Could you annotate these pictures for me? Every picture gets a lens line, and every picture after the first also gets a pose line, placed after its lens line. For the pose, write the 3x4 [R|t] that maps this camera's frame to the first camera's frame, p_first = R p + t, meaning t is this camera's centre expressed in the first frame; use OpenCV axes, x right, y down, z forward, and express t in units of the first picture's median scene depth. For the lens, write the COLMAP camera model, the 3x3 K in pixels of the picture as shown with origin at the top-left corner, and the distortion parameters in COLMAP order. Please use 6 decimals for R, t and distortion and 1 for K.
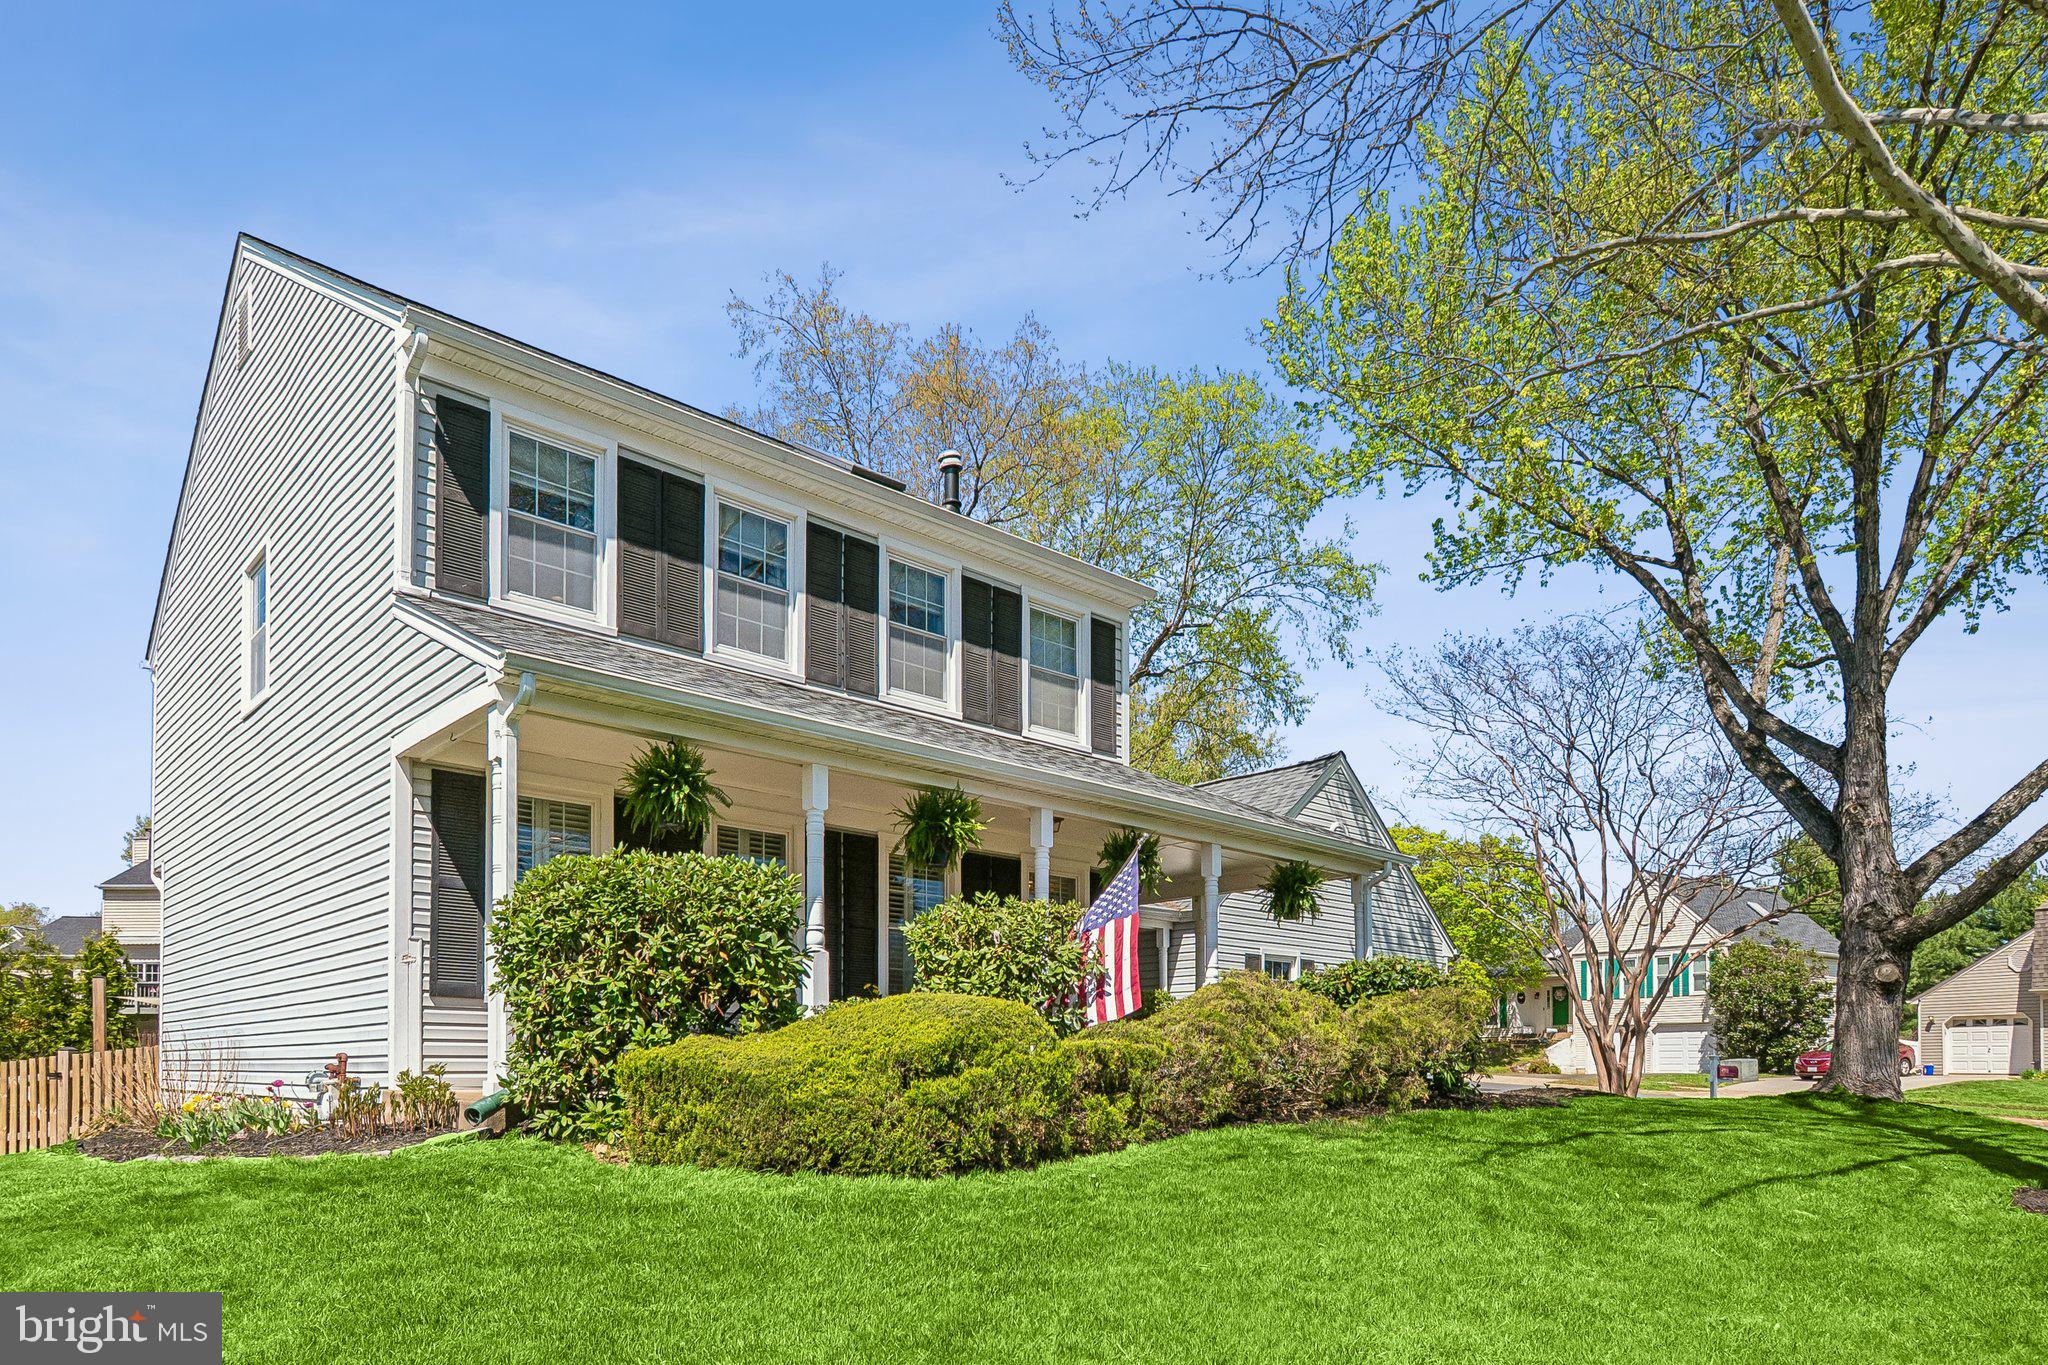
lens RADIAL K [[1208.3, 0, 1035.5], [0, 1208.3, 626.7], [0, 0, 1]] dist [0.002955, -0.000547]
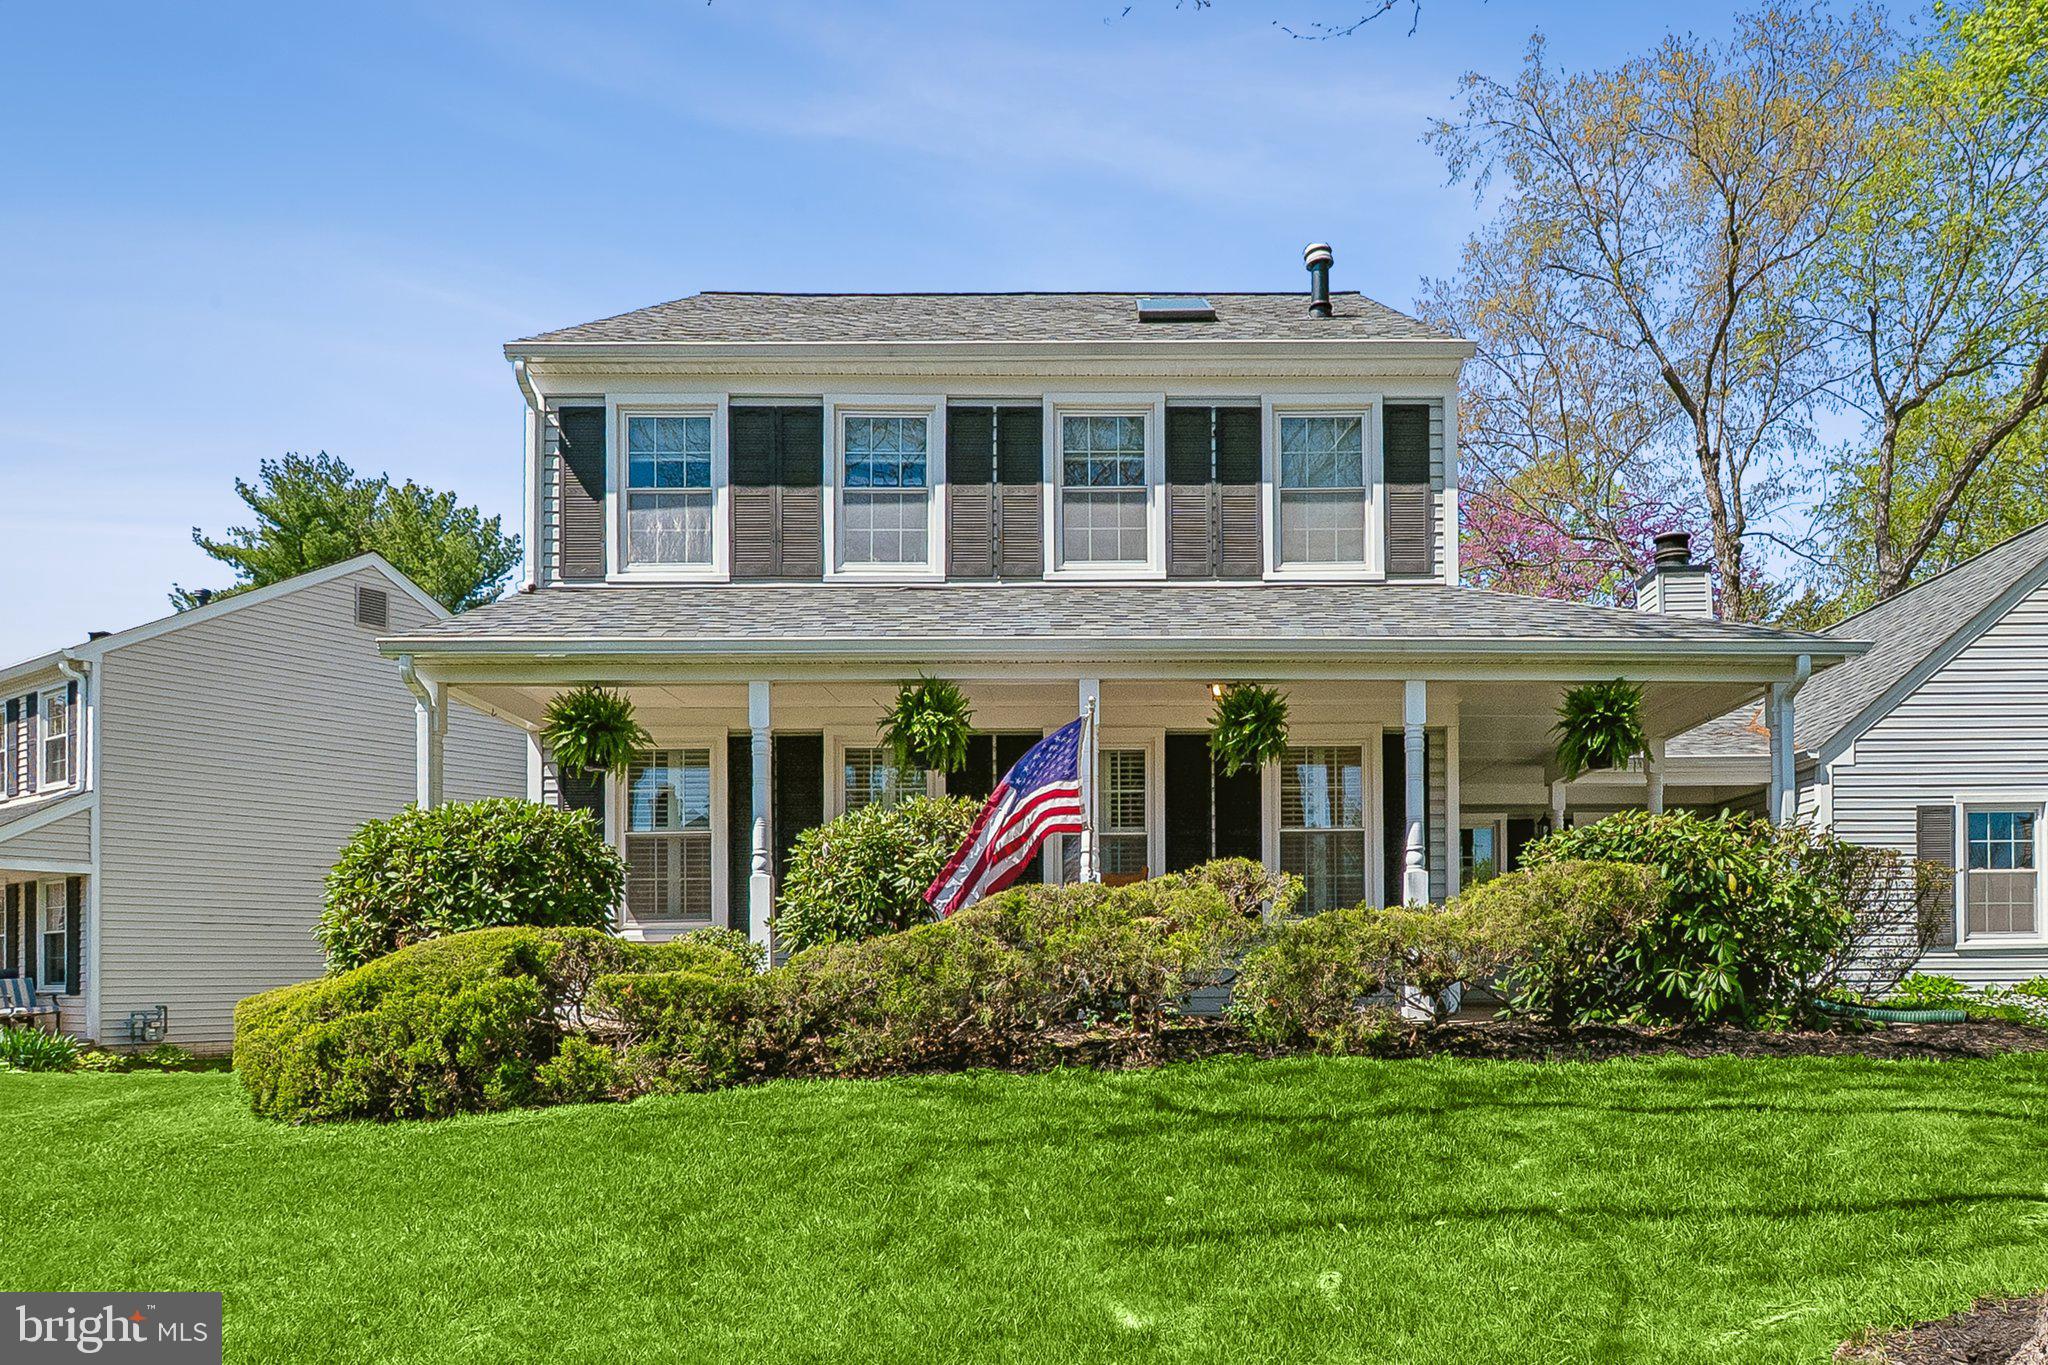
lens RADIAL K [[1231.0, 0, 1024.0], [0, 1231.0, 682.5], [0, 0, 1]] dist [-0.001846, -0.000231]
pose [[0.744366, -0.186772, -0.641120, 0.428583], [0.242793, 0.970078, -0.000712, 0.134968], [0.622070, -0.155130, 0.767440, 0.321549]]
